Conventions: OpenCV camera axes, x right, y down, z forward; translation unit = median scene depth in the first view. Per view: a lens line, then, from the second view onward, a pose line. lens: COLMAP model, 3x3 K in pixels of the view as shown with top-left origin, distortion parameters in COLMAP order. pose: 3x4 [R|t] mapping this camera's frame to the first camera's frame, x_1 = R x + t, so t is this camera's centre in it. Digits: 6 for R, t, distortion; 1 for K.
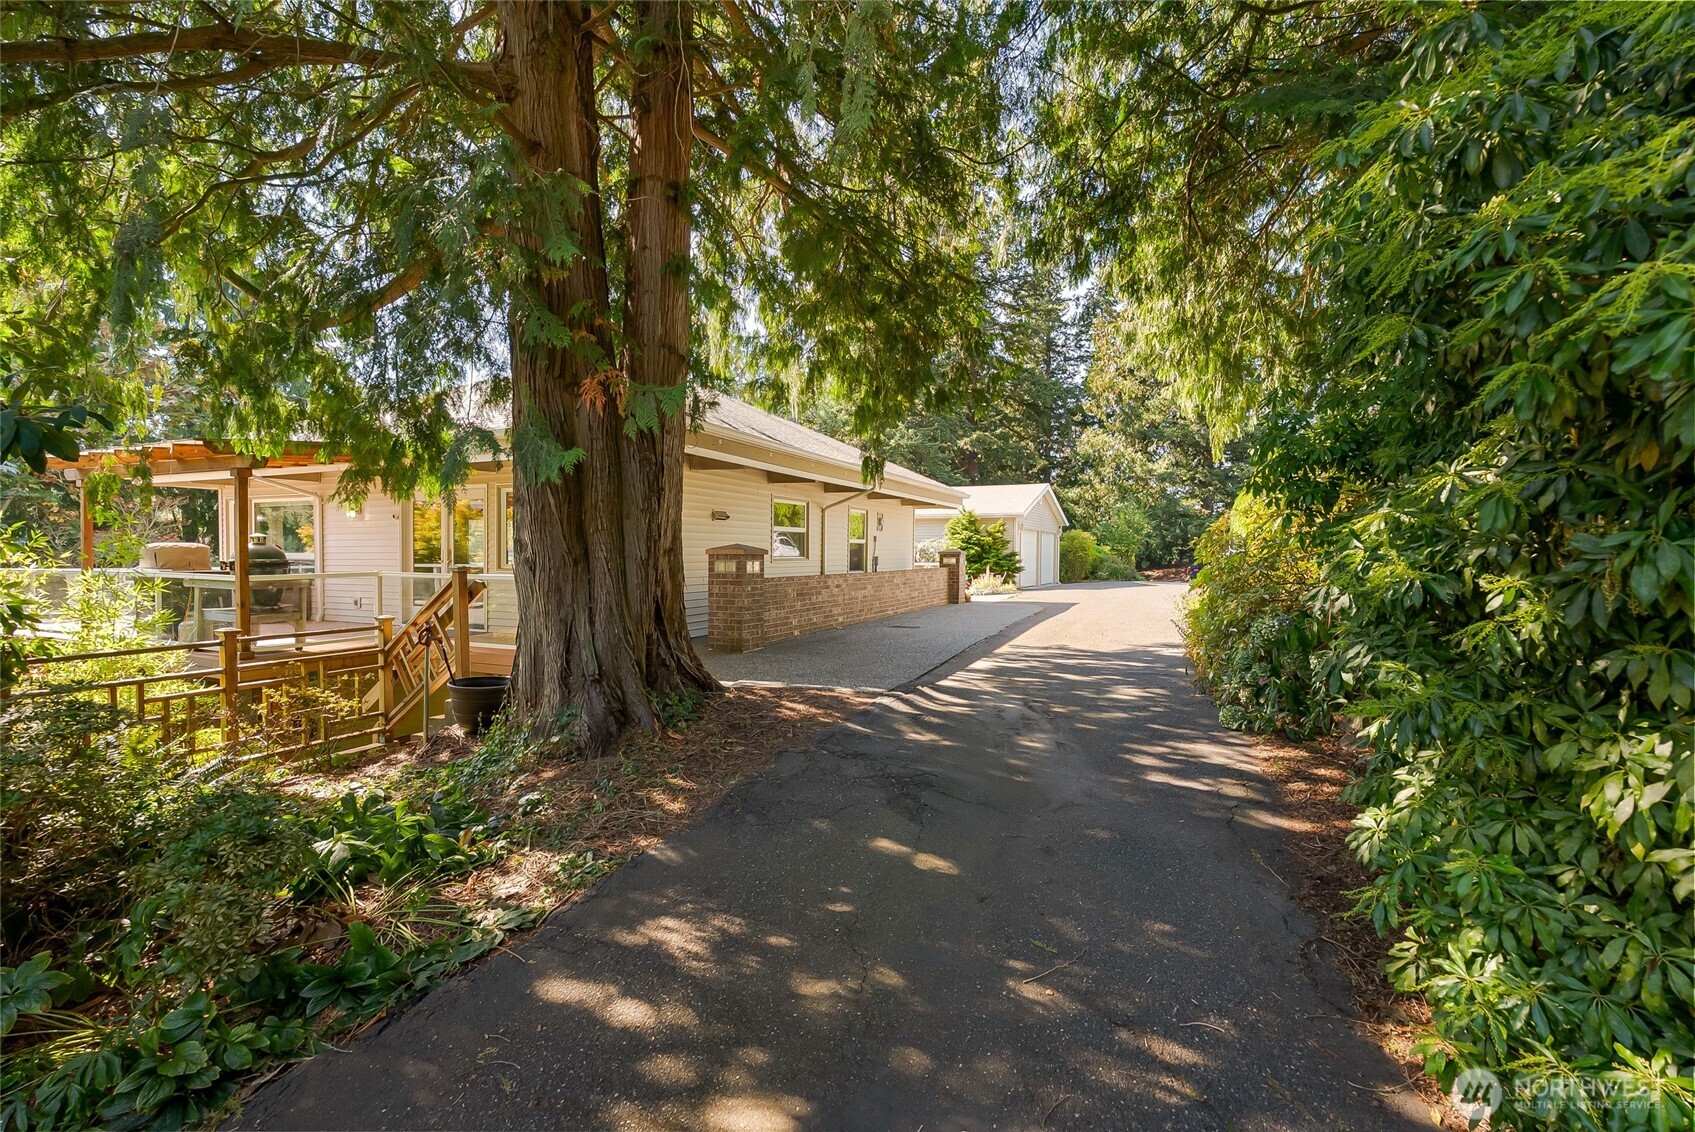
lens RADIAL K [[778.6, 0, 850.0], [0, 778.6, 565.1], [0, 0, 1]] dist [-0.002051, -0.001784]
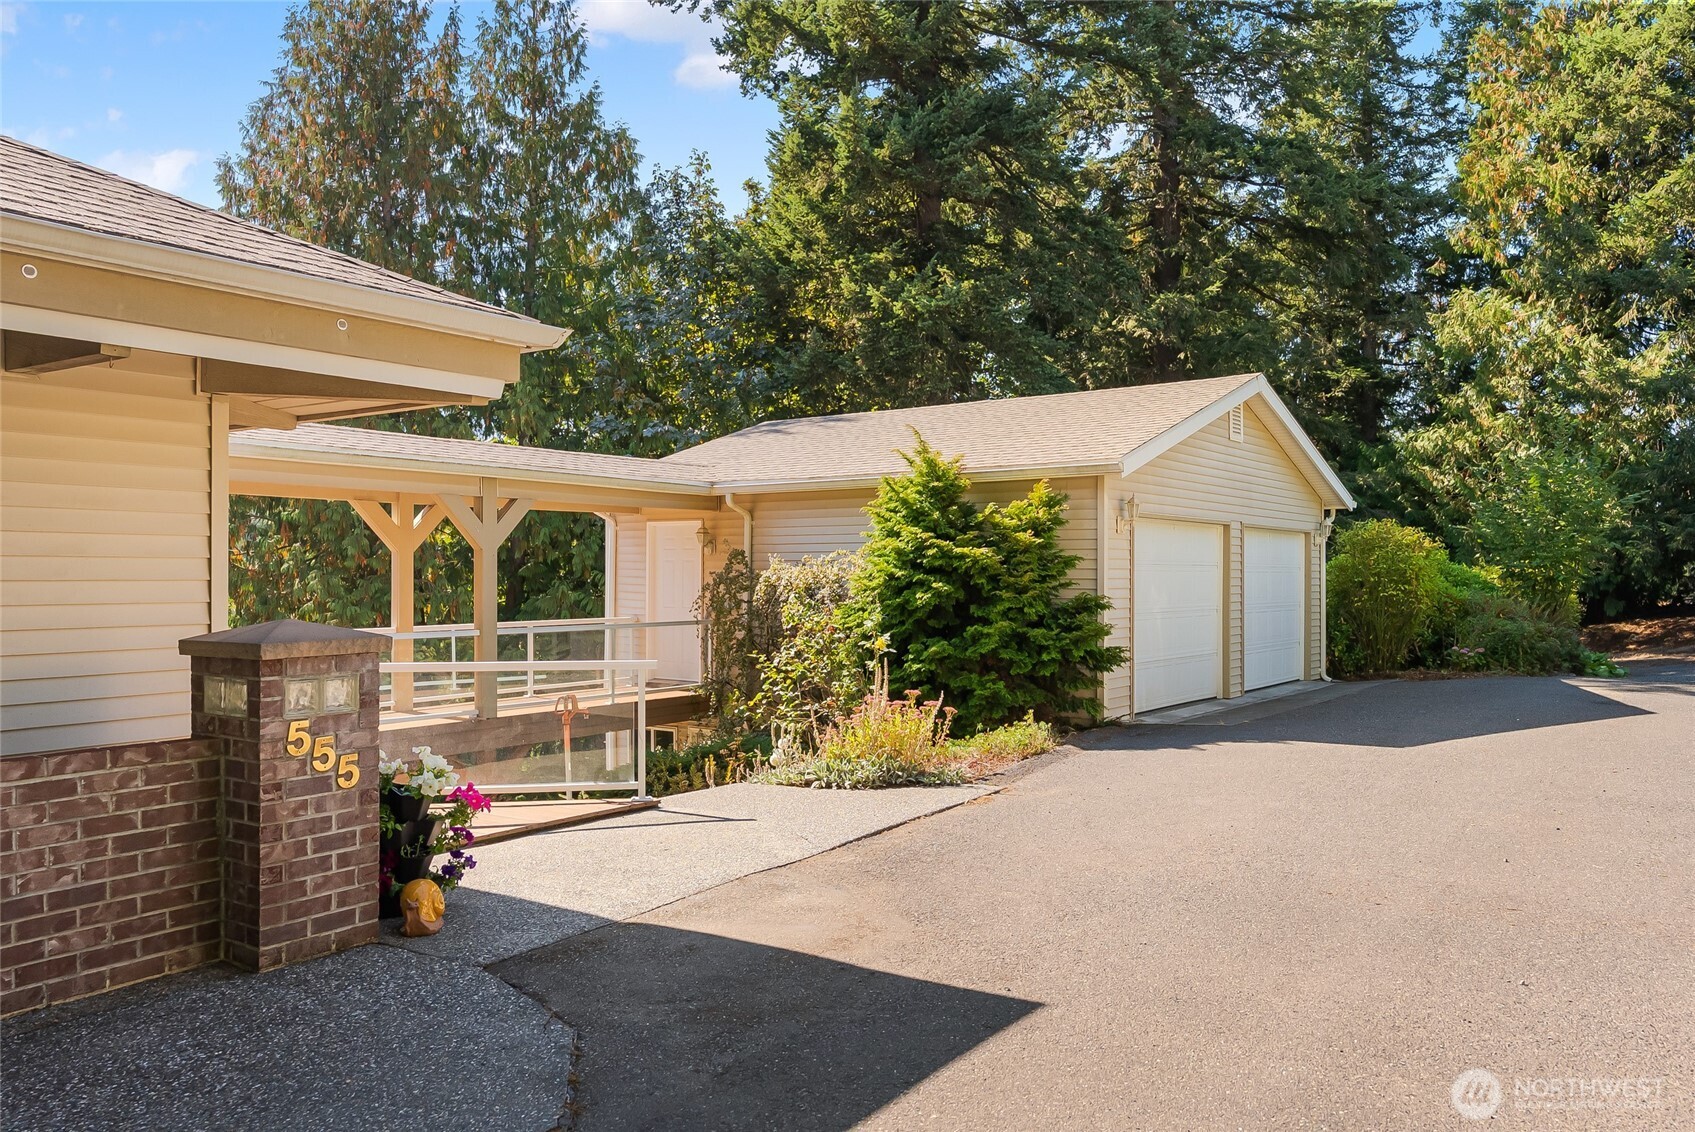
lens RADIAL K [[1266.7, 0, 845.6], [0, 1266.7, 567.8], [0, 0, 1]] dist [0.000064, 0.000359]
pose [[0.982489, -0.008630, -0.186121, 0.110654], [0.004722, 0.999759, -0.021430, -0.009506], [0.186261, 0.020176, 0.982293, 0.279905]]
